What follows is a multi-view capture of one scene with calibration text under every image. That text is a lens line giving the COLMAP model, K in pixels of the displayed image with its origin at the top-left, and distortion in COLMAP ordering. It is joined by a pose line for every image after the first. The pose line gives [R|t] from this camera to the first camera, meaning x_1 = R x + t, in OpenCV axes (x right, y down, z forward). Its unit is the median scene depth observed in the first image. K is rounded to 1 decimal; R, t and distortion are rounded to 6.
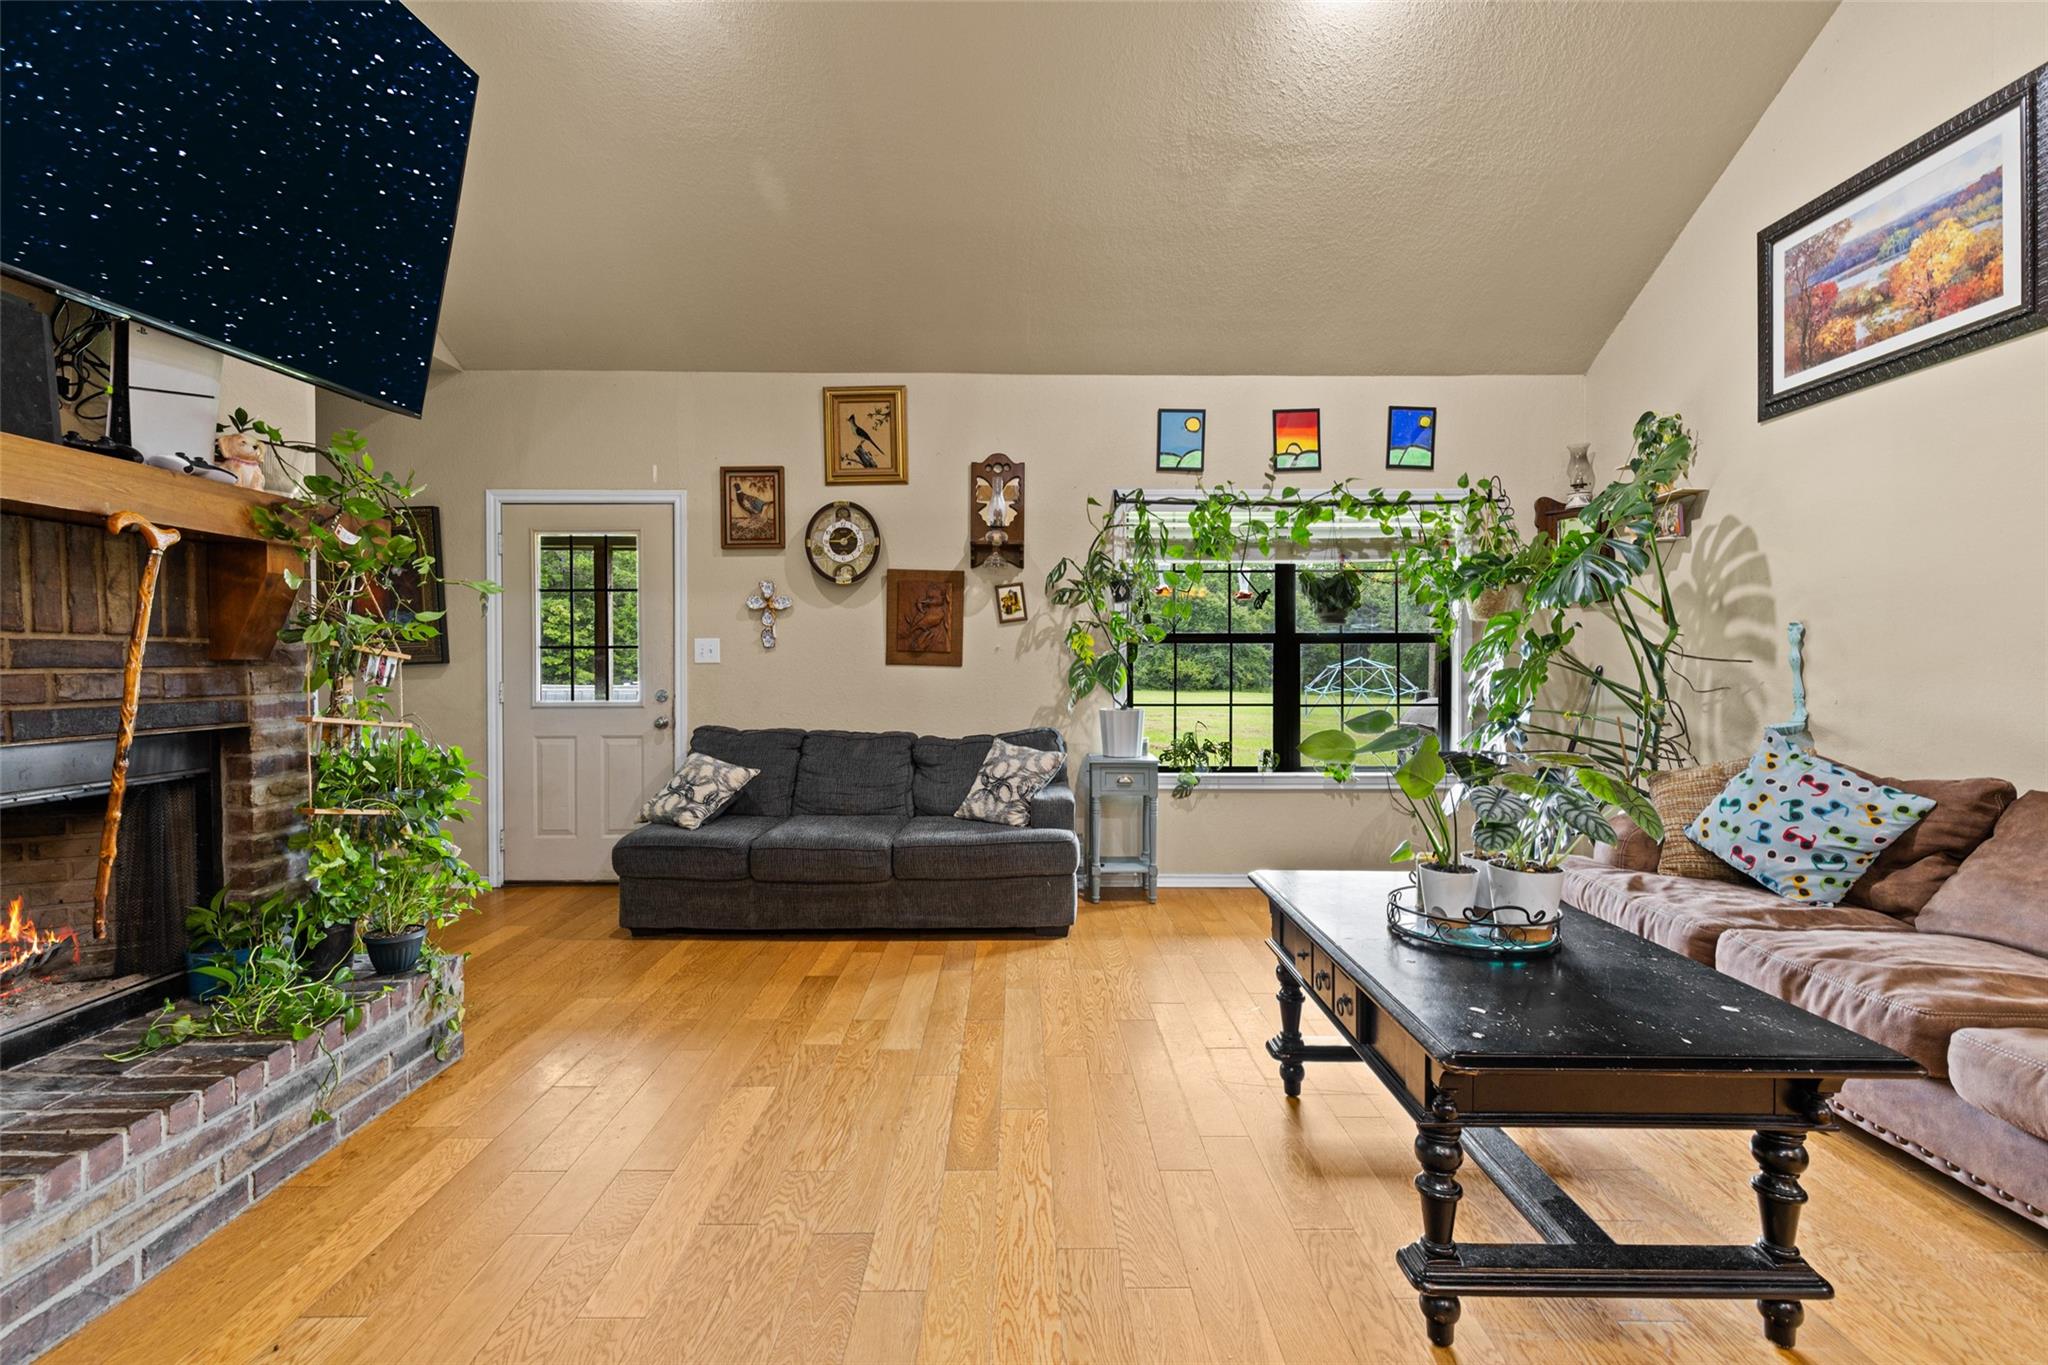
lens RADIAL K [[984.1, 0, 1024.0], [0, 984.1, 682.5], [0, 0, 1]] dist [0.002782, 0.000436]
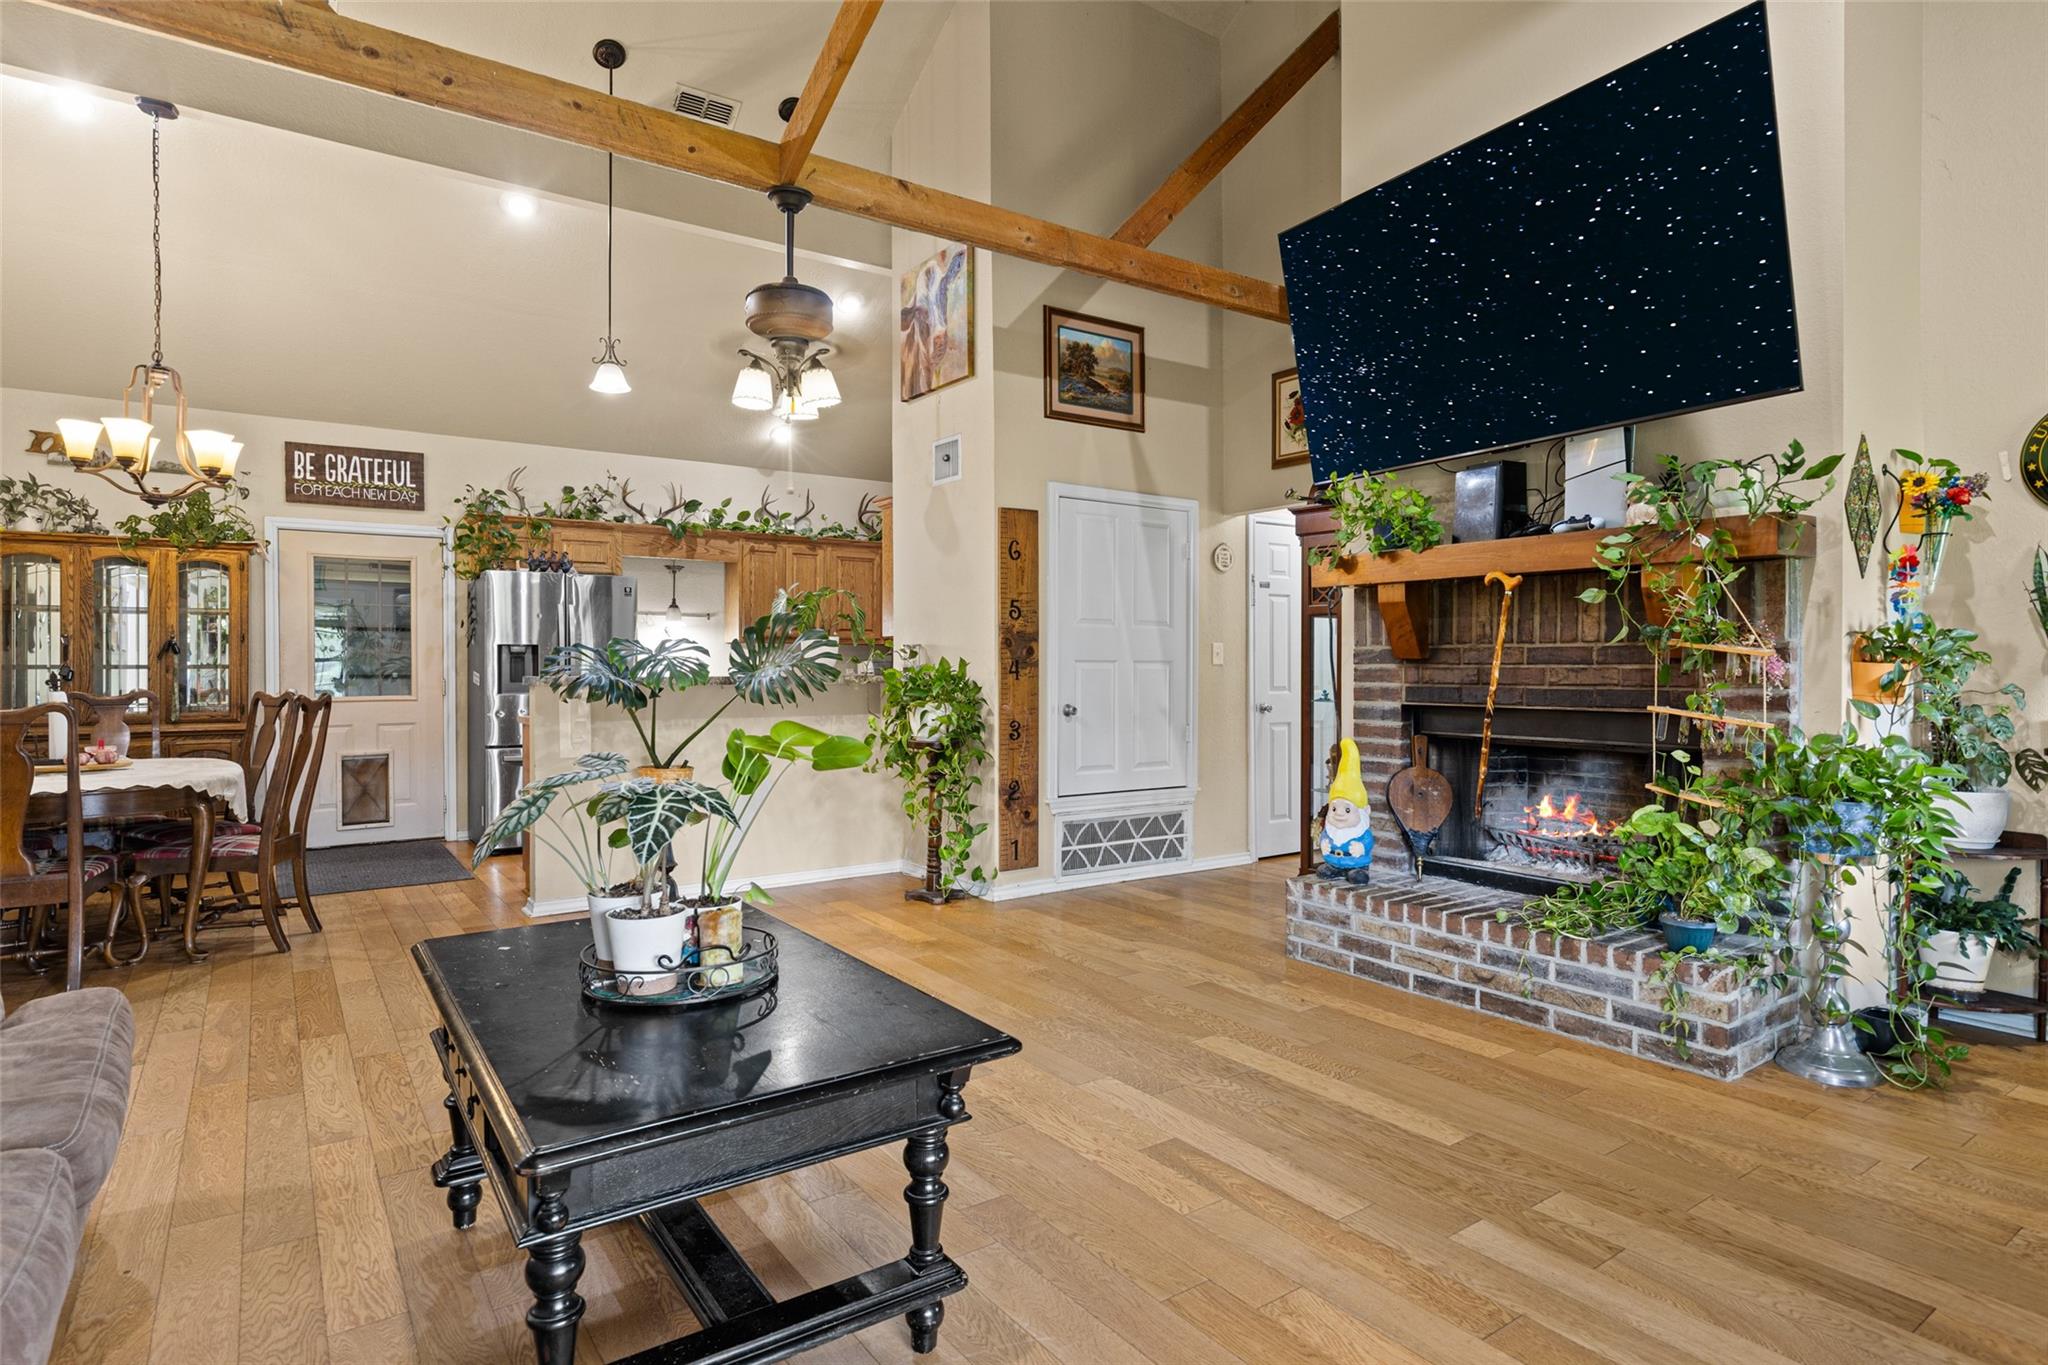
lens RADIAL K [[1072.7, 0, 1024.0], [0, 1072.7, 682.5], [0, 0, 1]] dist [-0.000813, -0.000078]
pose [[-0.830535, 0.007376, -0.556918, 0.719078], [-0.013382, 0.999359, 0.033193, -0.030315], [0.556806, 0.035020, -0.829904, 1.921654]]
